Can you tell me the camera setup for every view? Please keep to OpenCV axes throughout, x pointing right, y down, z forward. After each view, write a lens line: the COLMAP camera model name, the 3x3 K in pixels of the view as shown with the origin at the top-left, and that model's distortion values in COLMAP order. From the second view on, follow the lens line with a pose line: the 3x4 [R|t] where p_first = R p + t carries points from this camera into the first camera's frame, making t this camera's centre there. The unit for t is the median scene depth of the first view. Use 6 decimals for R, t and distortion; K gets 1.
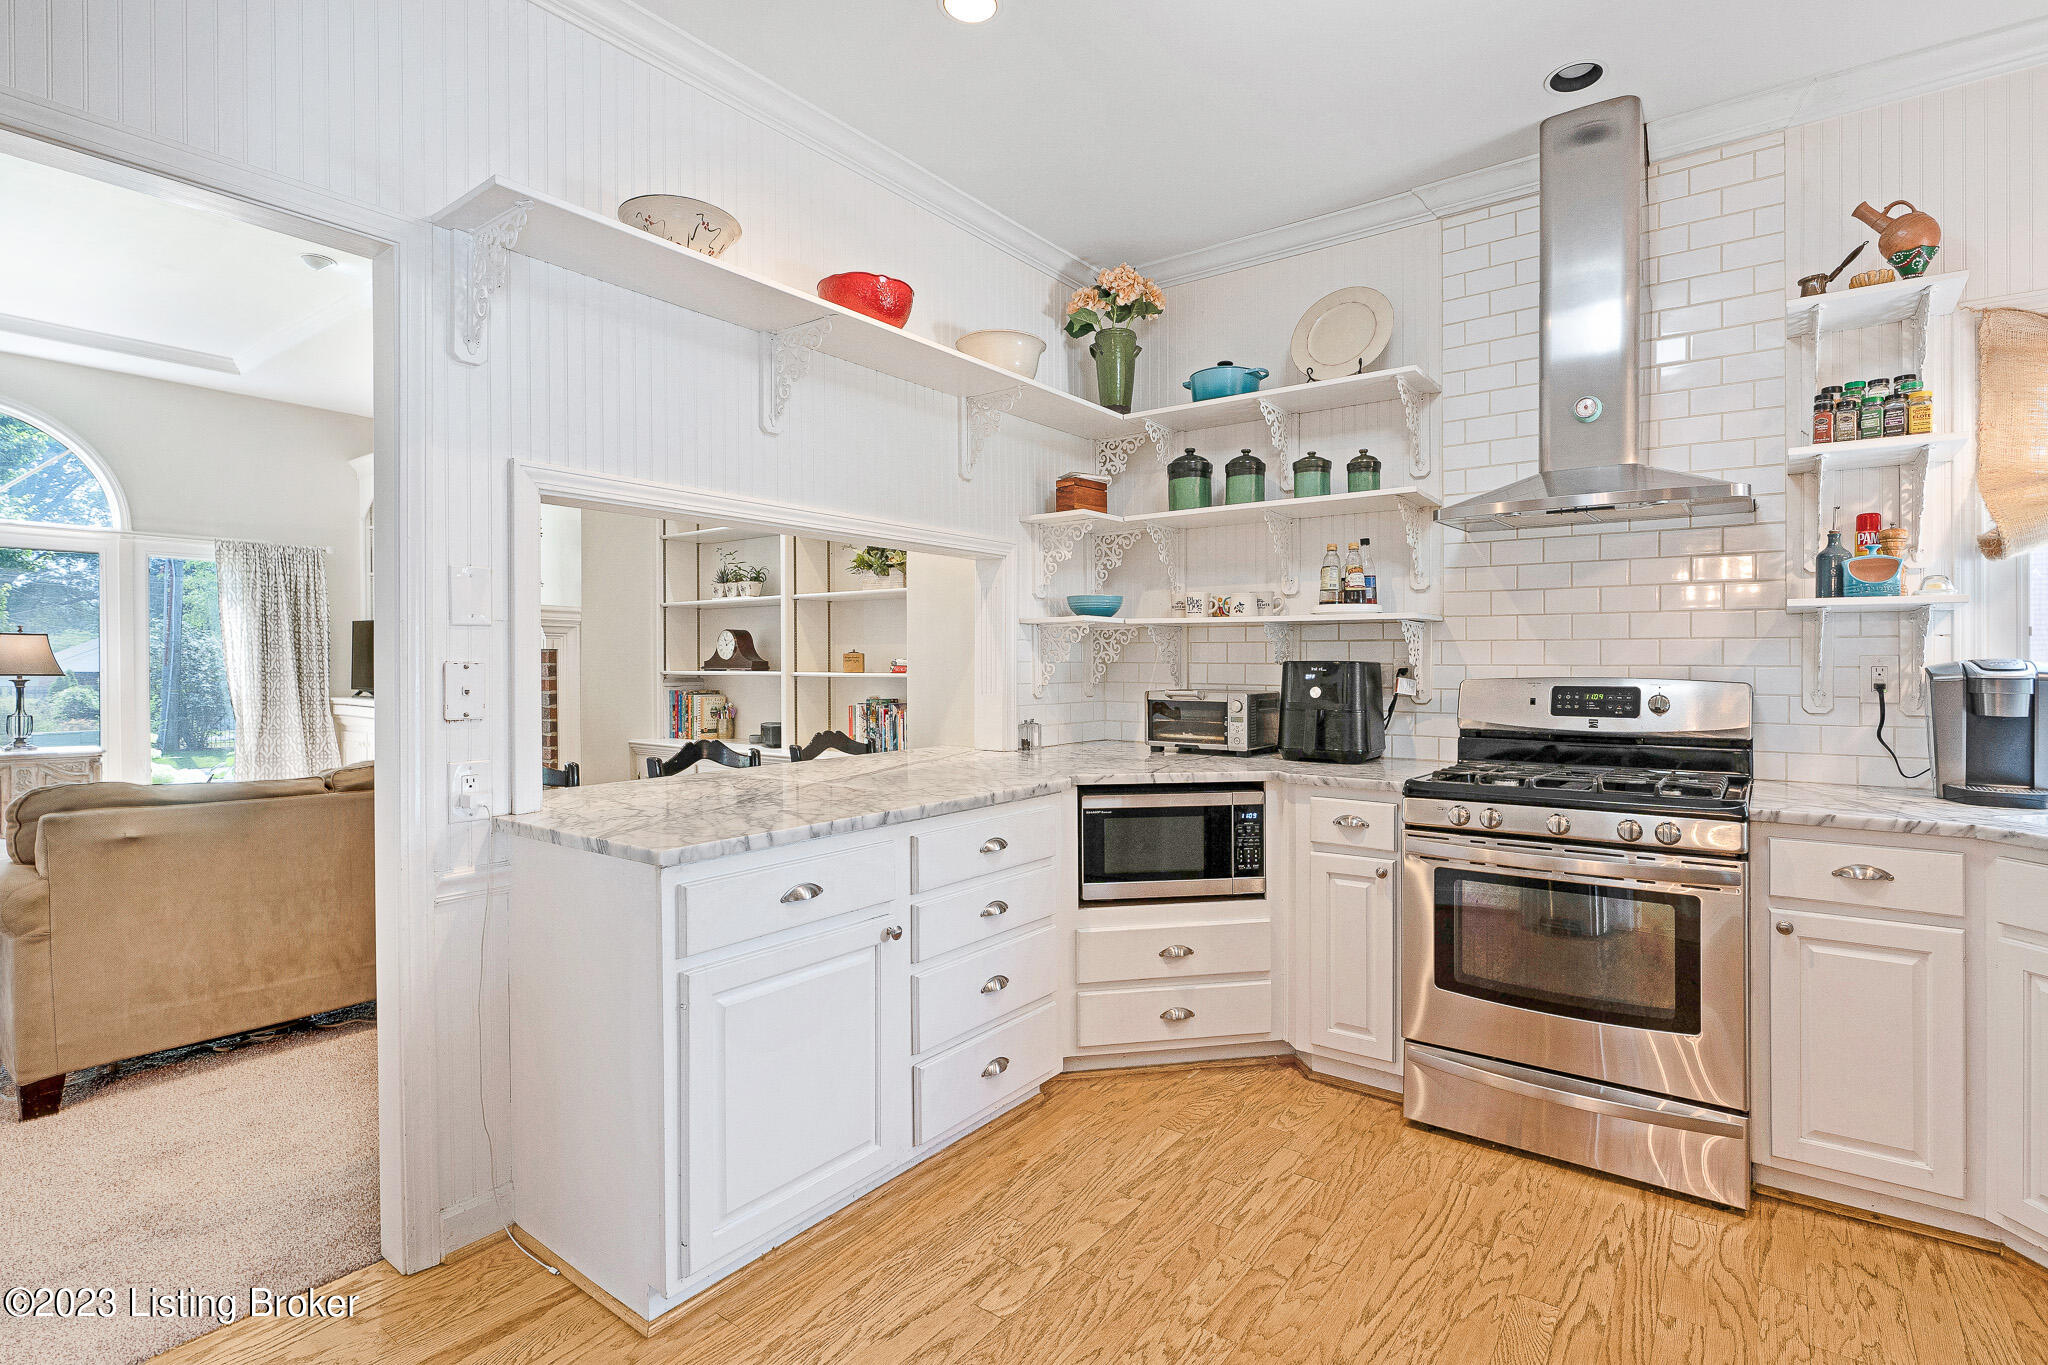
lens RADIAL K [[947.5, 0, 1026.3], [0, 947.5, 677.5], [0, 0, 1]] dist [-0.005765, 0.000451]
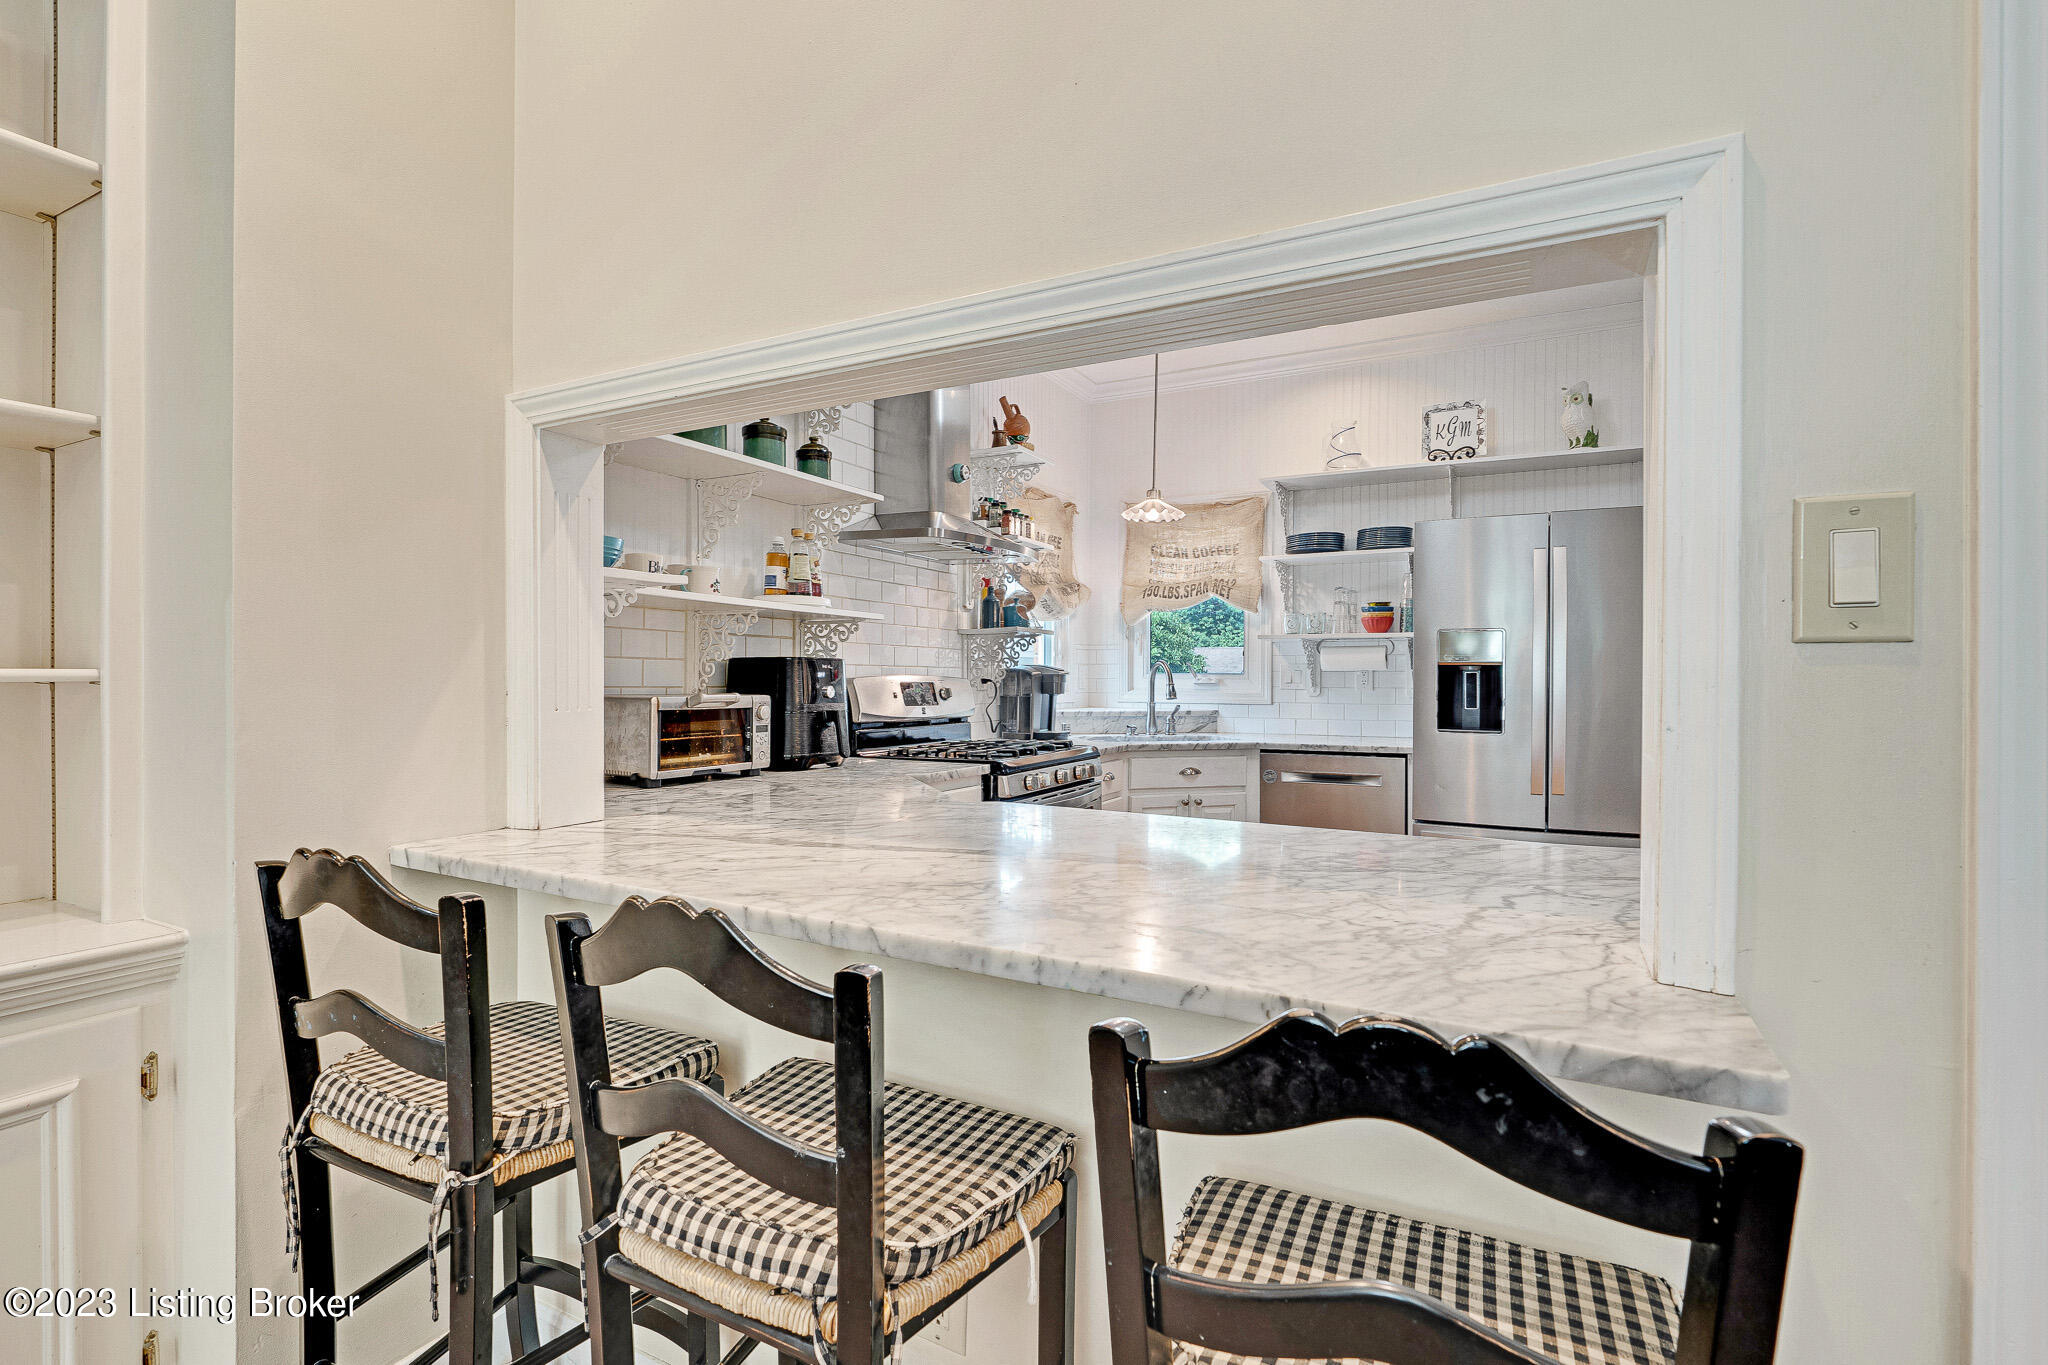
lens RADIAL K [[947.5, 0, 1024.5], [0, 947.5, 685.0], [0, 0, 1]] dist [-0.005765, 0.000451]
pose [[-0.178178, -0.007878, 0.983967, -0.609910], [0.001538, 0.999965, 0.008284, 0.001944], [-0.983997, 0.002989, -0.178160, 0.971924]]
